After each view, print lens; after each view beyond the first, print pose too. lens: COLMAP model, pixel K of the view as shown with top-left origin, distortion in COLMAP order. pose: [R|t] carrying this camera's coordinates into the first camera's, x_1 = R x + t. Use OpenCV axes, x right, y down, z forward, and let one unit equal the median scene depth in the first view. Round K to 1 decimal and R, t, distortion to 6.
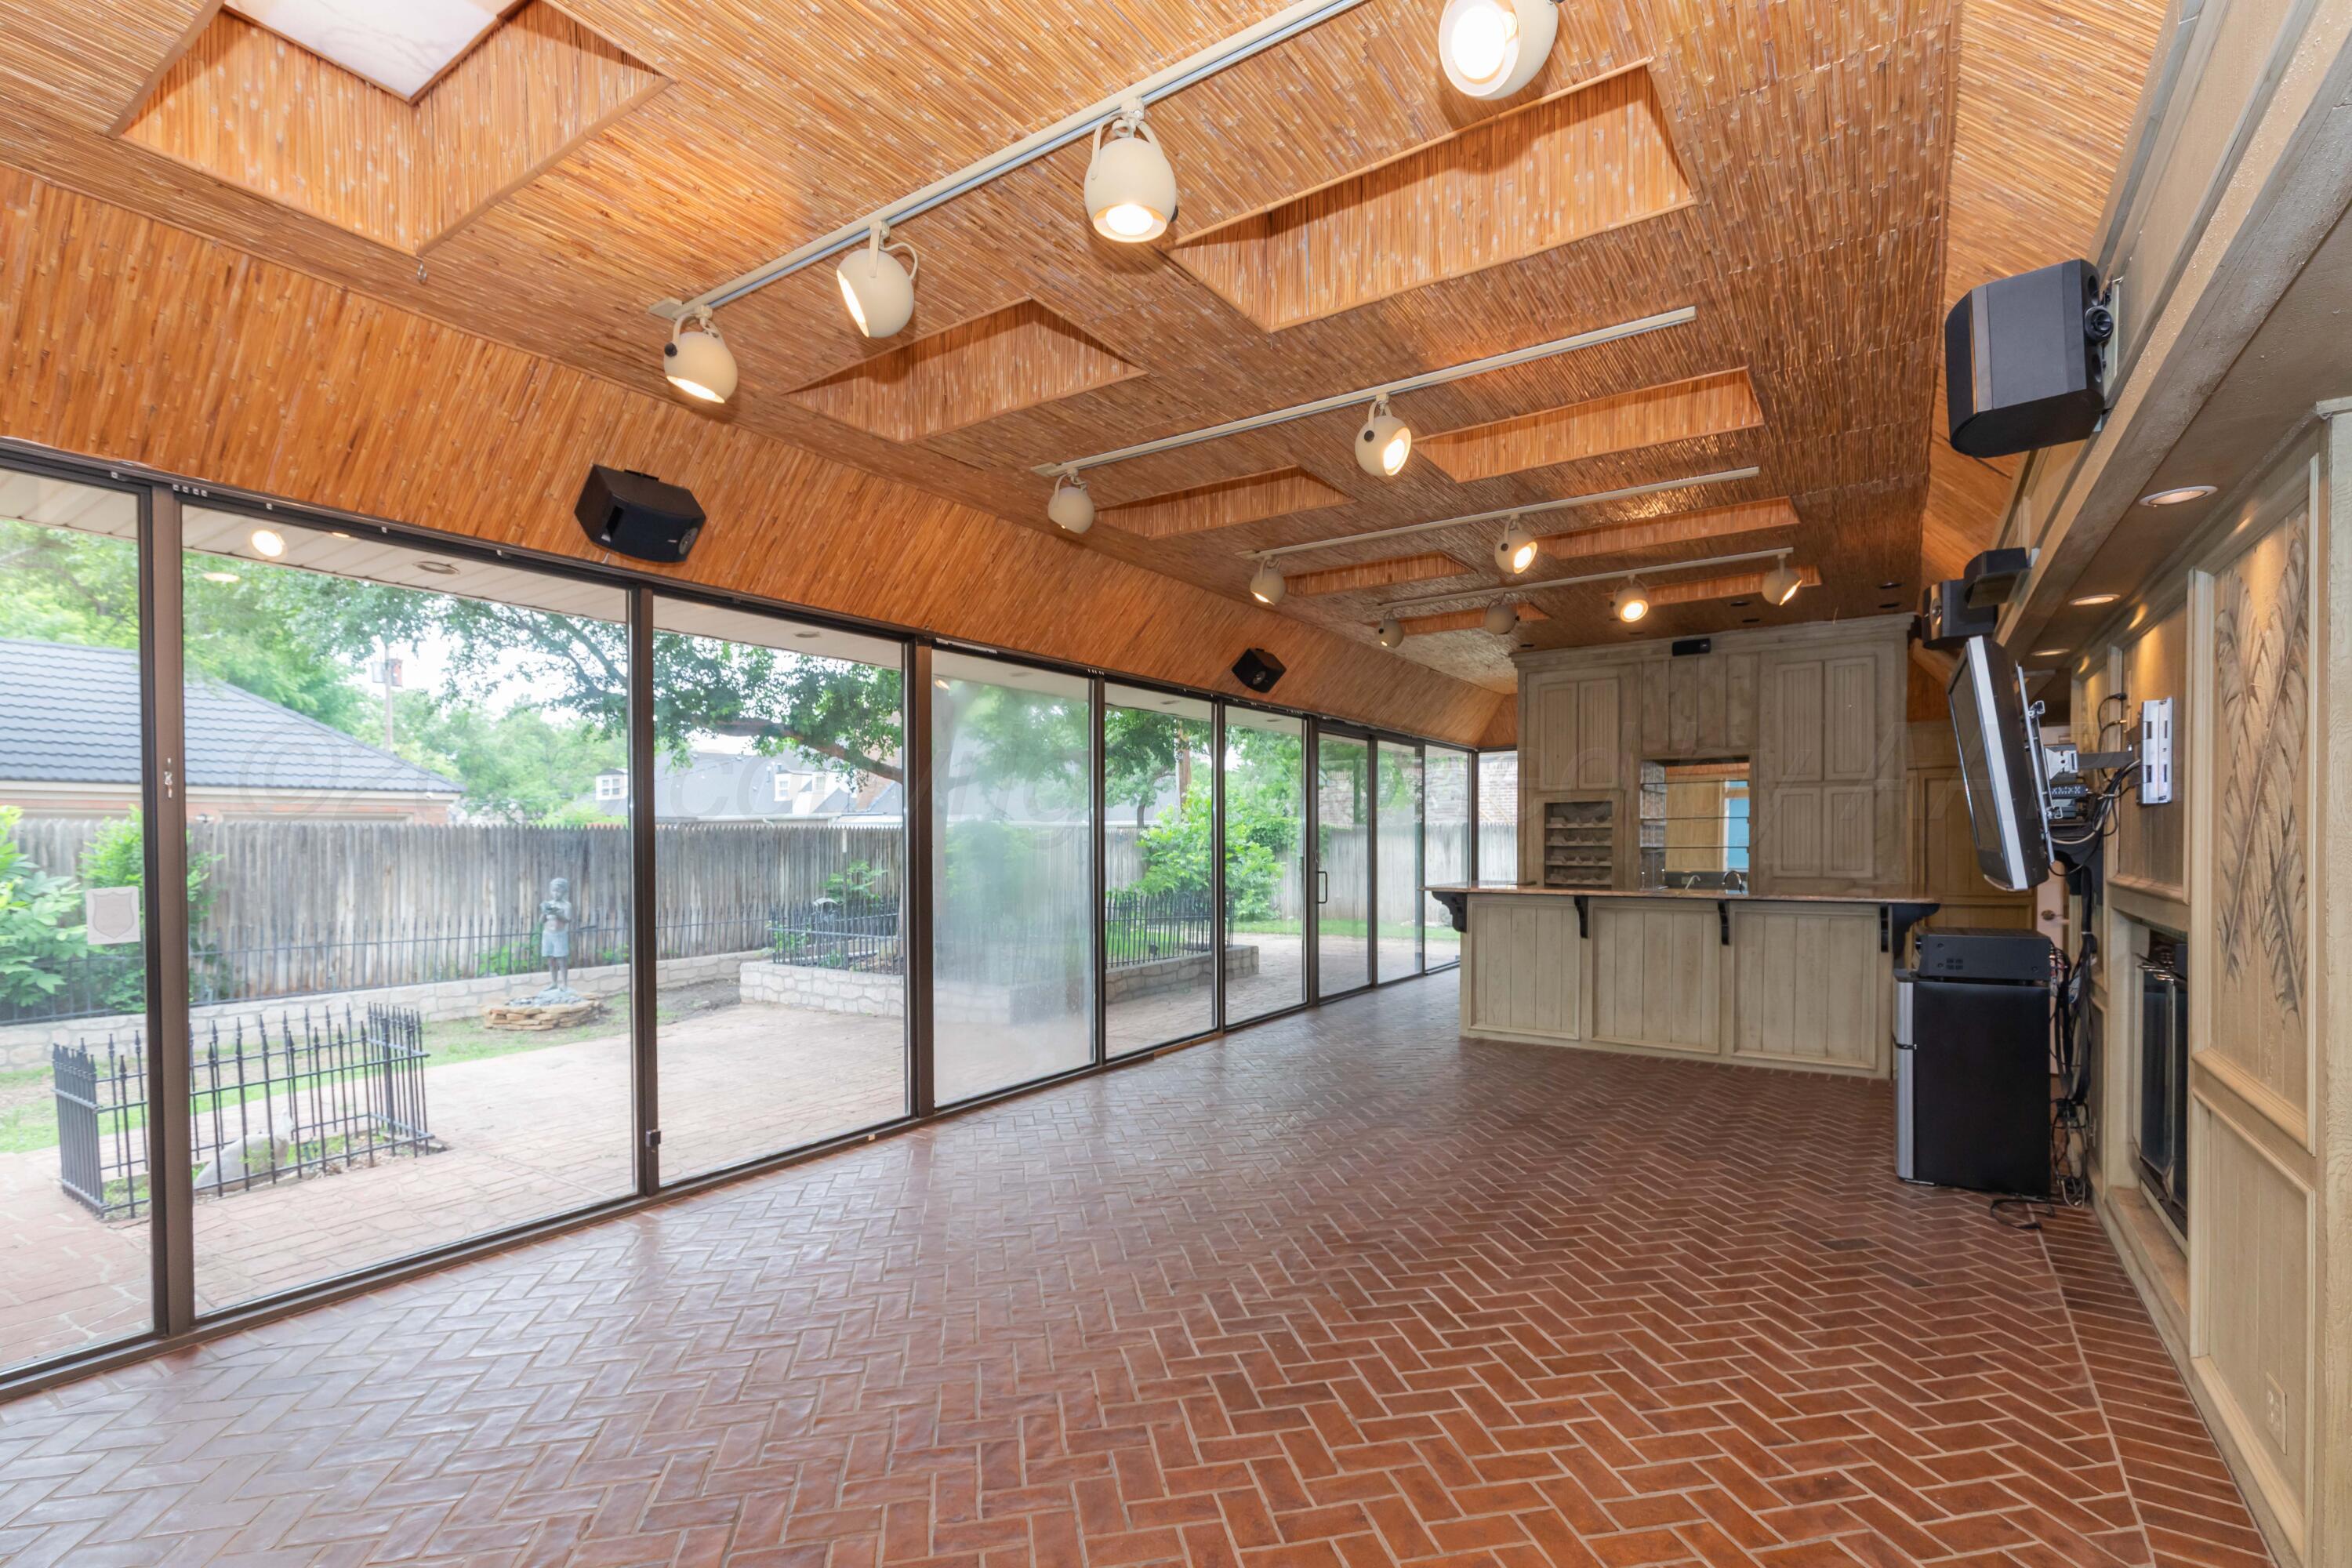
lens RADIAL K [[1069.3, 0, 1196.9], [0, 1069.3, 856.8], [0, 0, 1]] dist [0.010397, -0.001007]
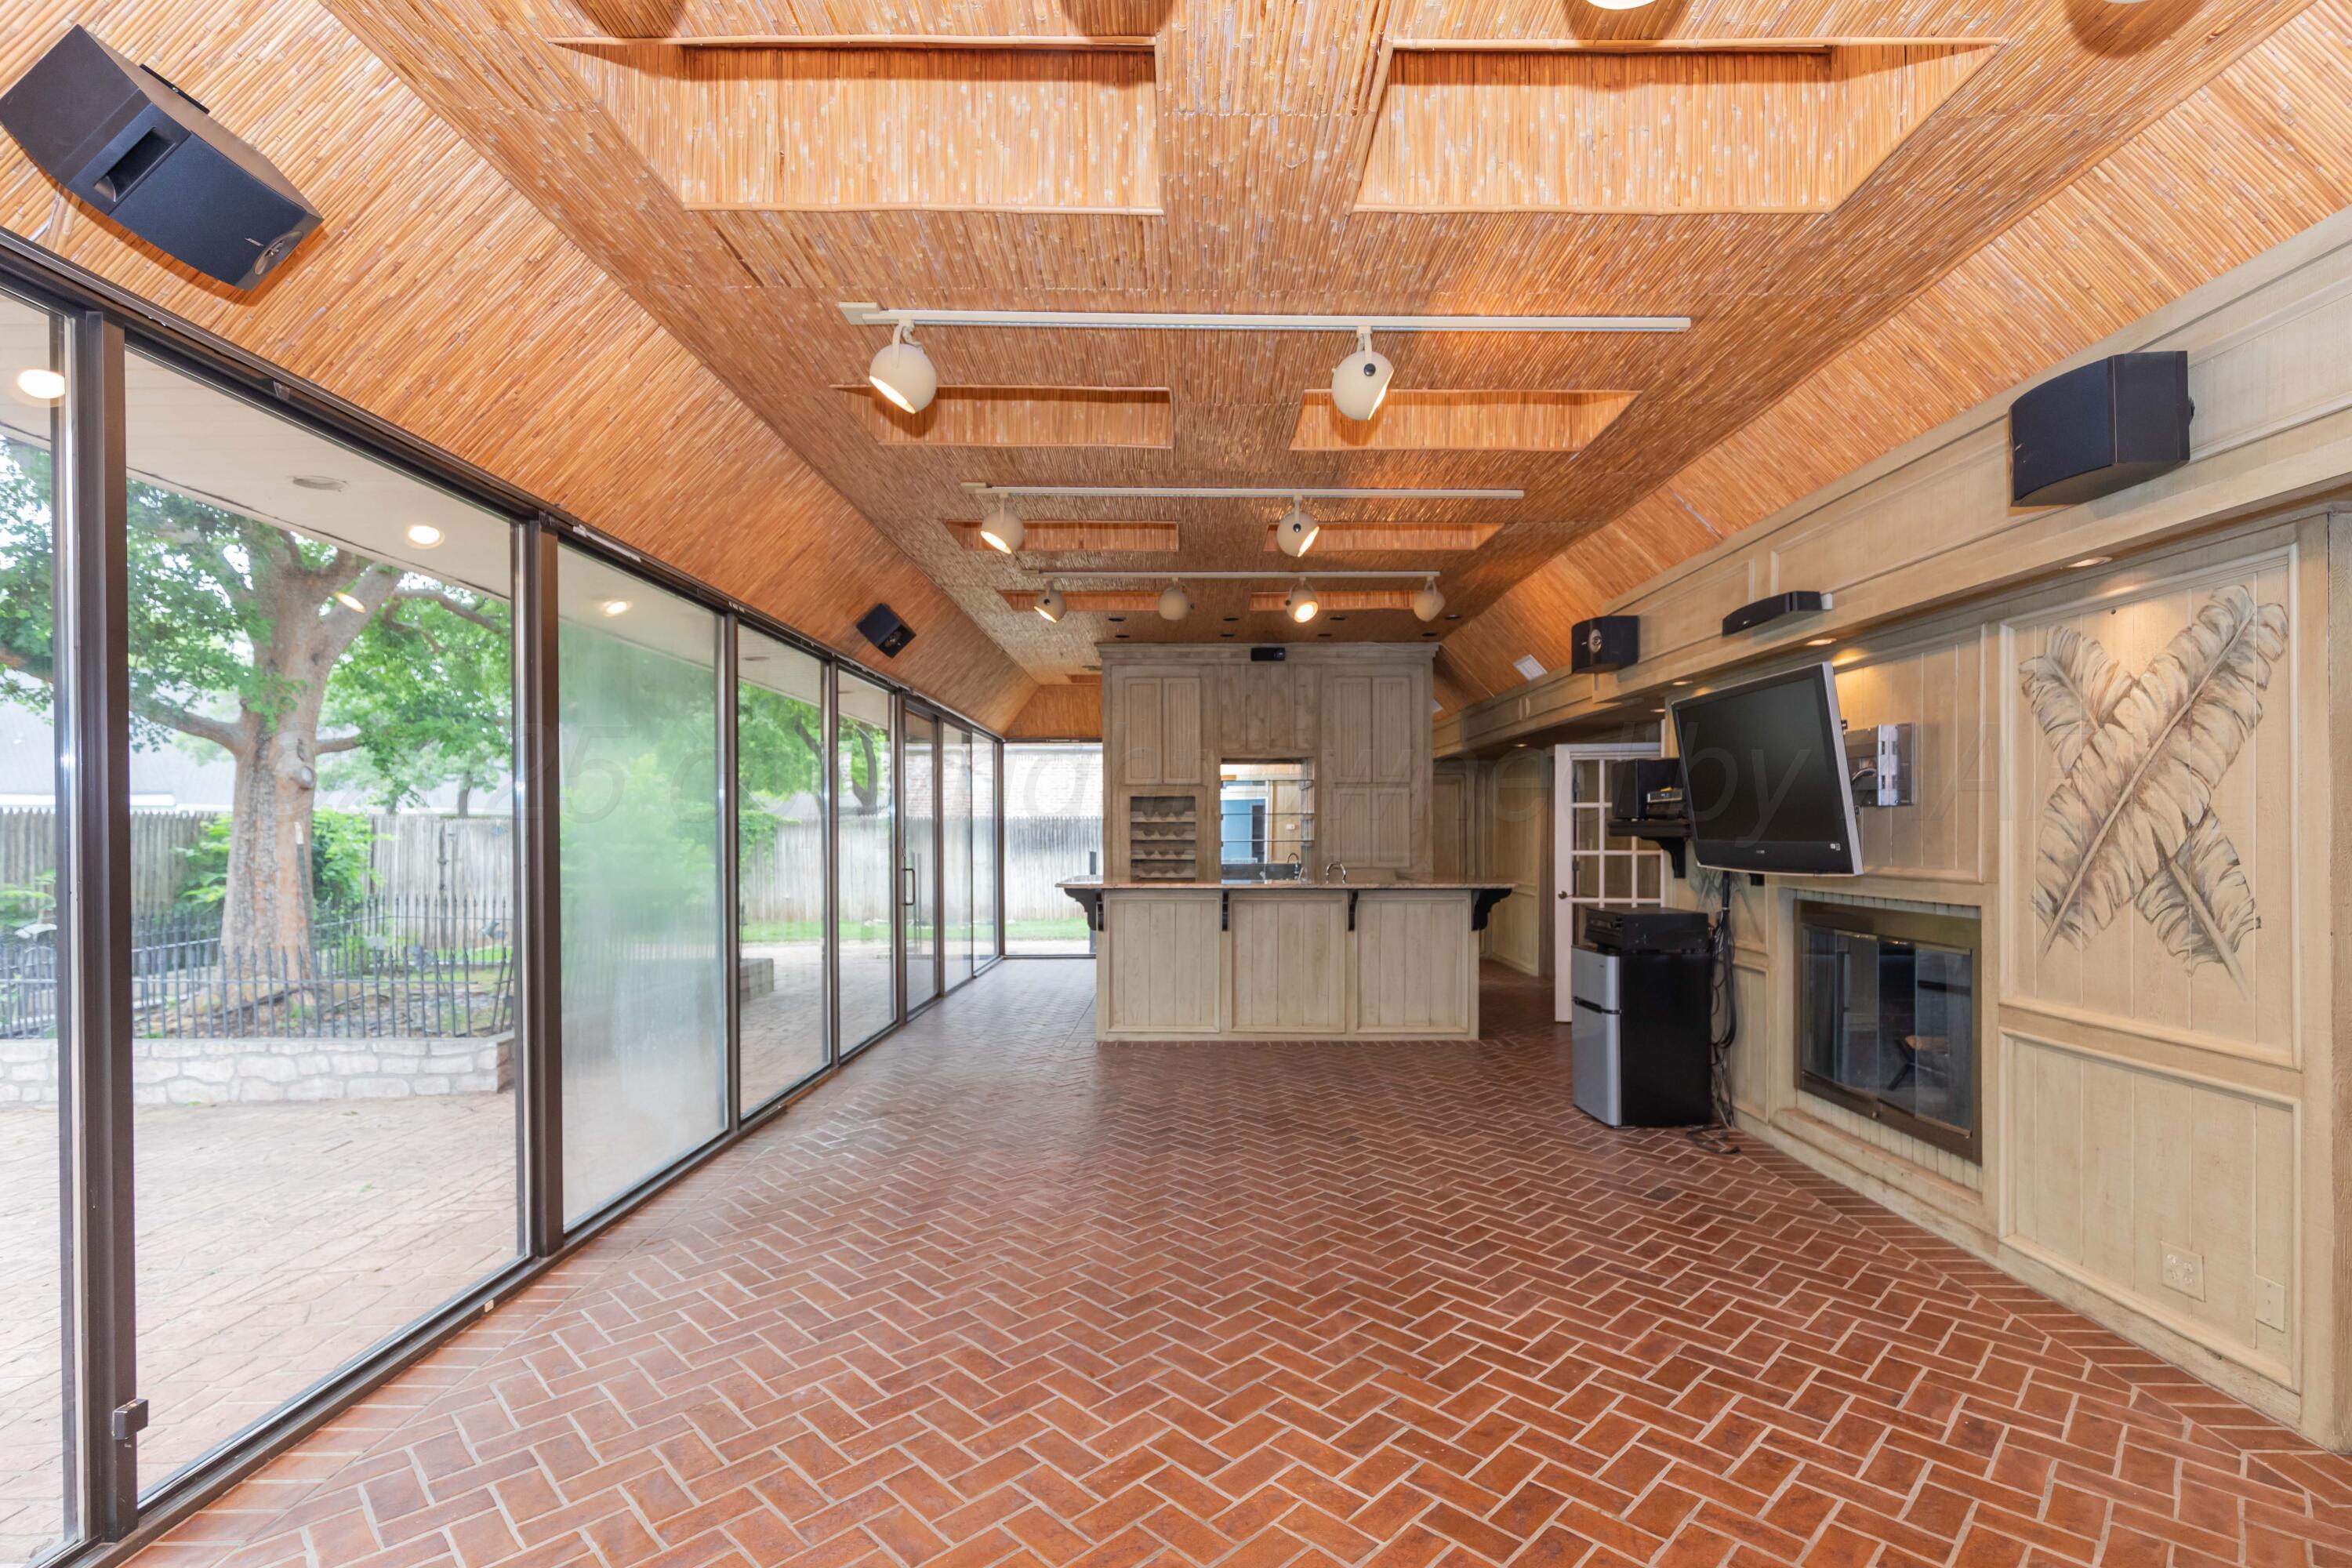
lens RADIAL K [[1069.3, 0, 1192.7], [0, 1069.3, 844.5], [0, 0, 1]] dist [0.010397, -0.001007]
pose [[0.830331, -0.002051, 0.557267, -0.296229], [0.005649, 0.999973, -0.004738, -0.001265], [-0.557242, 0.007082, 0.830320, 0.236632]]
